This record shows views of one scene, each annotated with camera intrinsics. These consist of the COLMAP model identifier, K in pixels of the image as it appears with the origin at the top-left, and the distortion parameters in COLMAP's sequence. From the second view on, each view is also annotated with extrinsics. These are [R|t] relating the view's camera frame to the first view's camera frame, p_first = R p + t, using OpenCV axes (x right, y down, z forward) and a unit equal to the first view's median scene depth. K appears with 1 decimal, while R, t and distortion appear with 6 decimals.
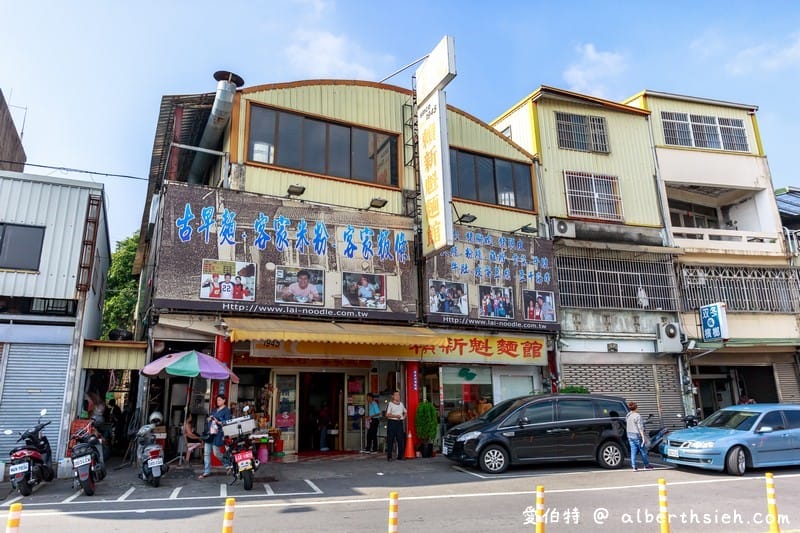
lens RADIAL K [[553.5, 0, 400.2], [0, 553.5, 266.5], [0, 0, 1]] dist [-0.010543, -0.013928]
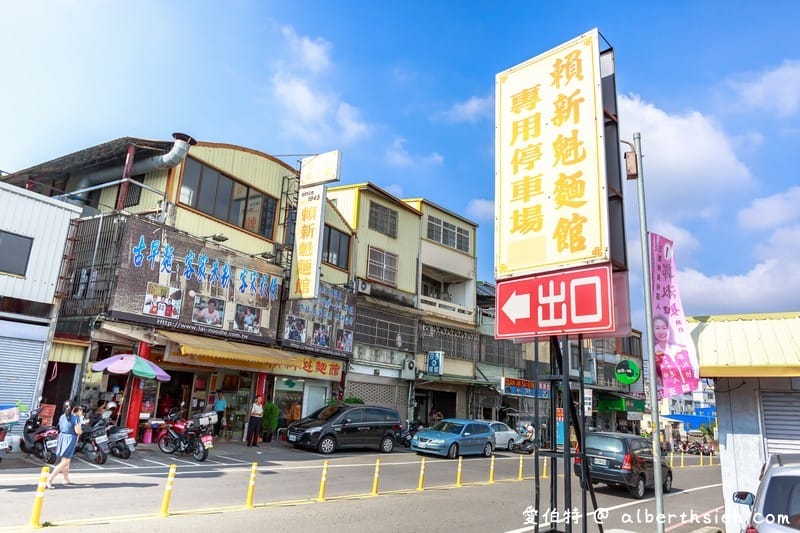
lens RADIAL K [[553.5, 0, 396.7], [0, 553.5, 266.4], [0, 0, 1]] dist [-0.010543, -0.013928]
pose [[0.830216, 0.196023, 0.521840, -0.461764], [-0.208206, 0.977425, -0.035915, -0.101782], [-0.517100, -0.078833, 0.852287, -0.308514]]
